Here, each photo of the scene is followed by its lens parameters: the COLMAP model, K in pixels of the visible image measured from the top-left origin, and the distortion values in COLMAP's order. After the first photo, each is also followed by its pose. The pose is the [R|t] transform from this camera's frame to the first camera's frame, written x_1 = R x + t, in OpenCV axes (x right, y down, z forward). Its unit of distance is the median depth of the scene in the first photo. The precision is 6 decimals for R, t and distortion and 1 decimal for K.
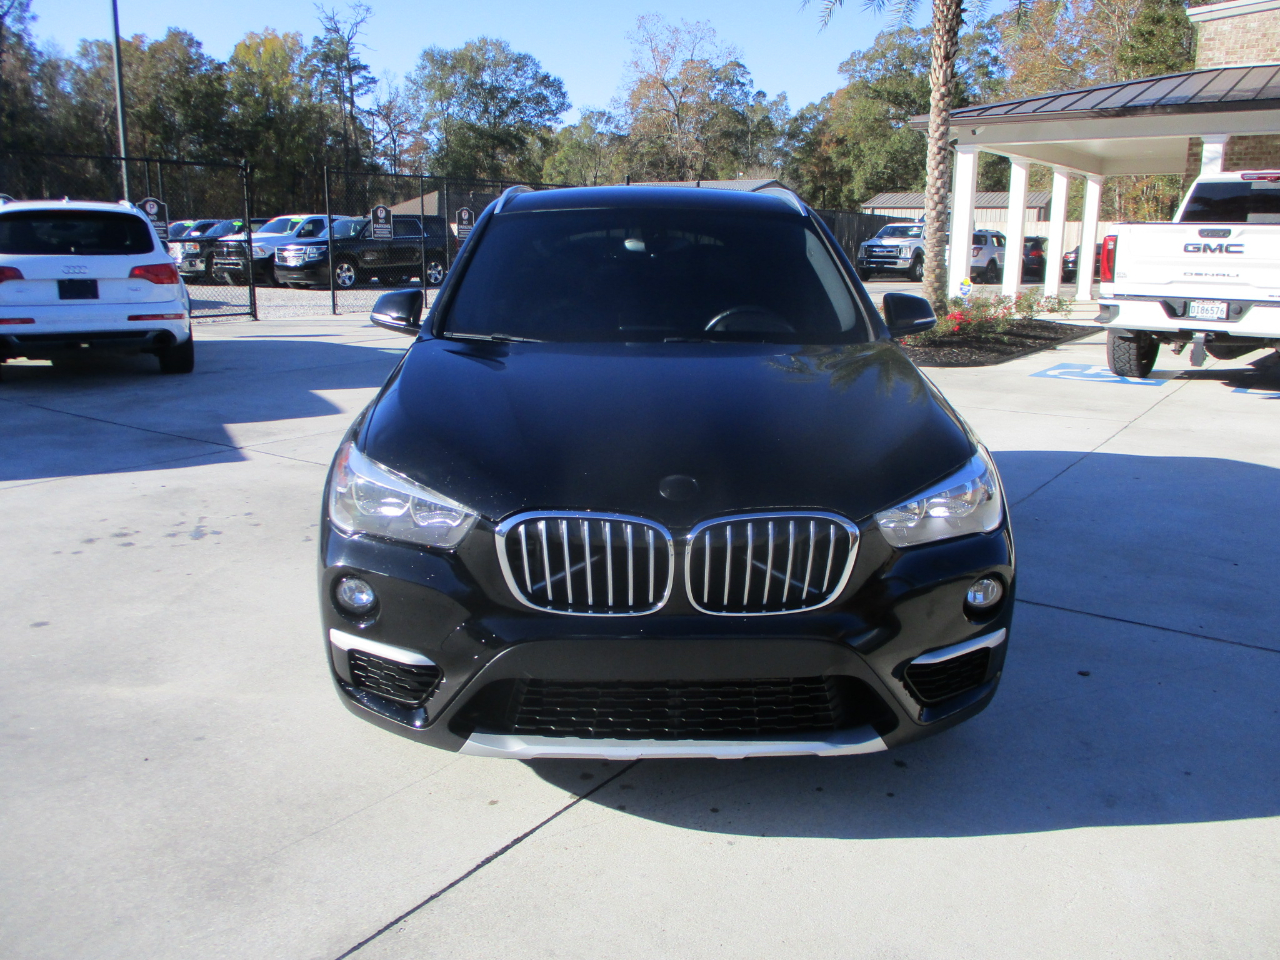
lens RADIAL K [[1040.9, 0, 647.2], [0, 1040.9, 457.8], [0, 0, 1]] dist [-0.026028, -0.001447]
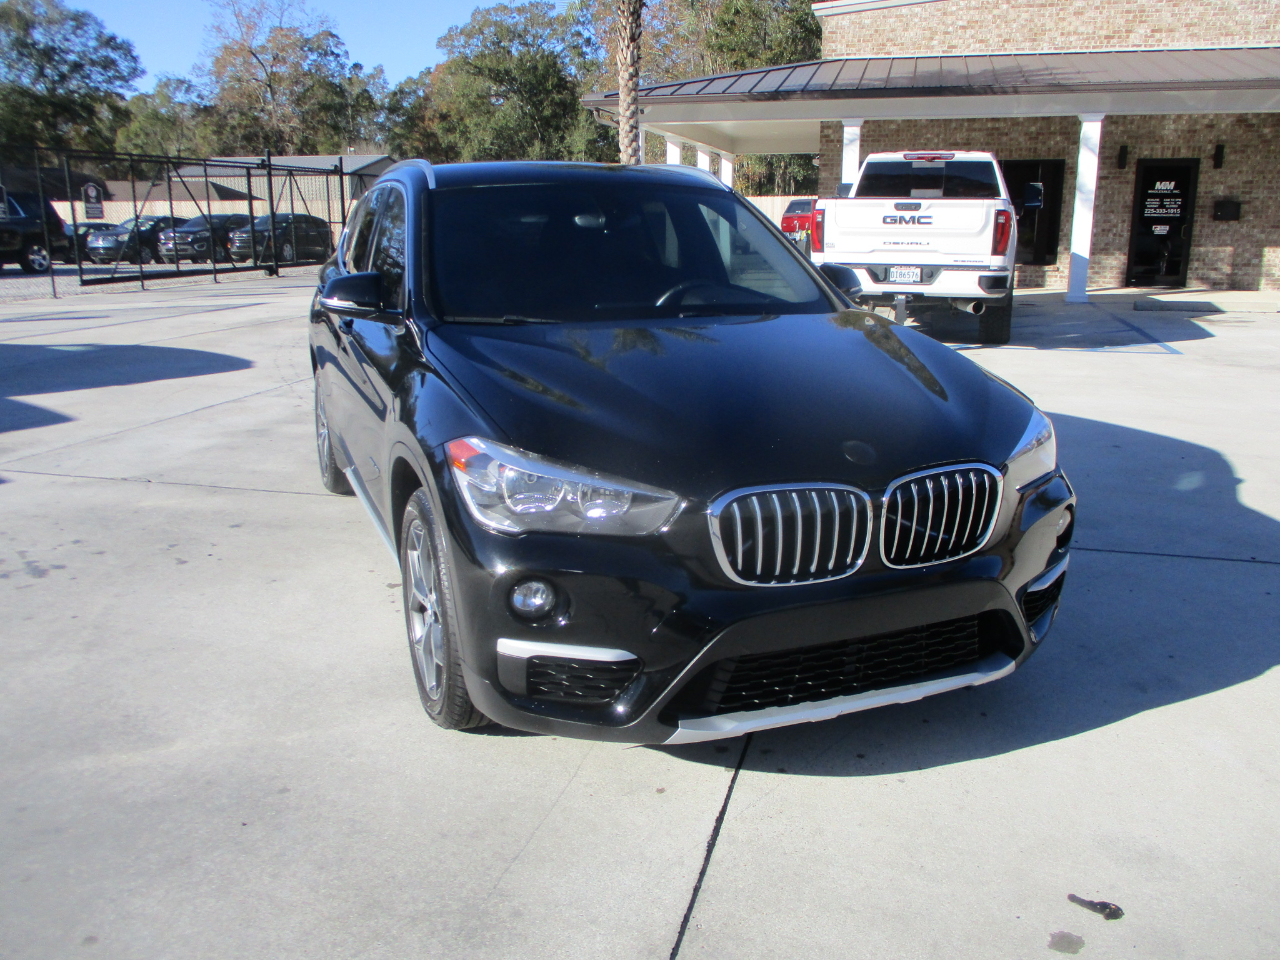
lens RADIAL K [[1040.9, 0, 641.7], [0, 1040.9, 456.8], [0, 0, 1]] dist [-0.026028, -0.001447]
pose [[0.936238, -0.084910, 0.340954, -0.092958], [0.077876, 0.996373, 0.034291, -0.003515], [-0.342629, -0.005552, 0.939455, 0.016430]]
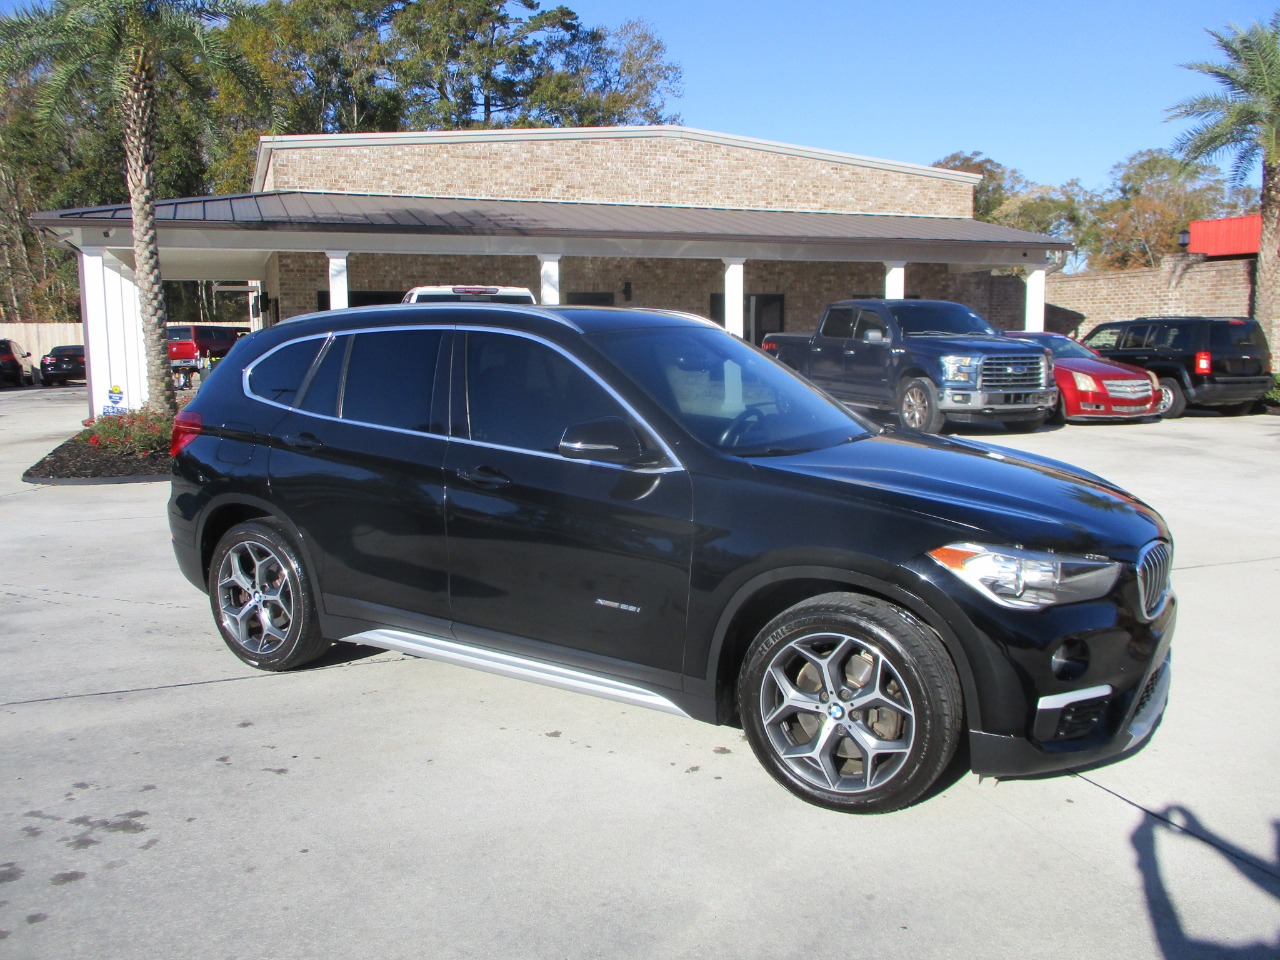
lens RADIAL K [[1040.9, 0, 634.3], [0, 1040.9, 453.2], [0, 0, 1]] dist [-0.026028, -0.001447]
pose [[0.555630, -0.101412, 0.825222, -0.280088], [0.181801, 0.983334, -0.001565, -0.034448], [-0.811310, 0.150896, 0.564807, 0.129129]]
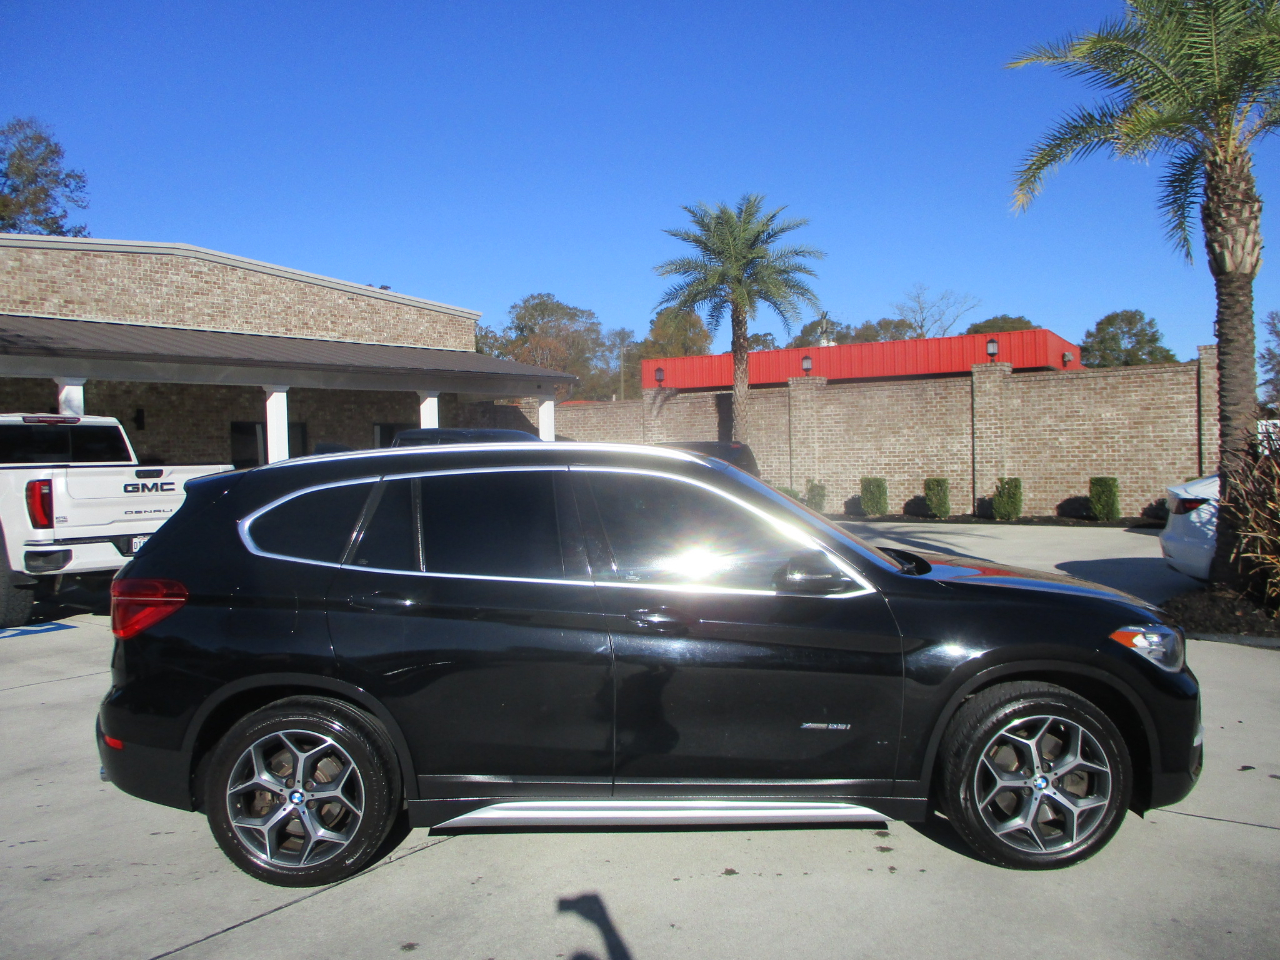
lens RADIAL K [[1040.9, 0, 628.0], [0, 1040.9, 455.4], [0, 0, 1]] dist [-0.026028, -0.001447]
pose [[0.039237, -0.008186, 0.999196, -0.348072], [0.231143, 0.972919, -0.001105, -0.080440], [-0.972128, 0.231001, 0.040066, 0.312636]]
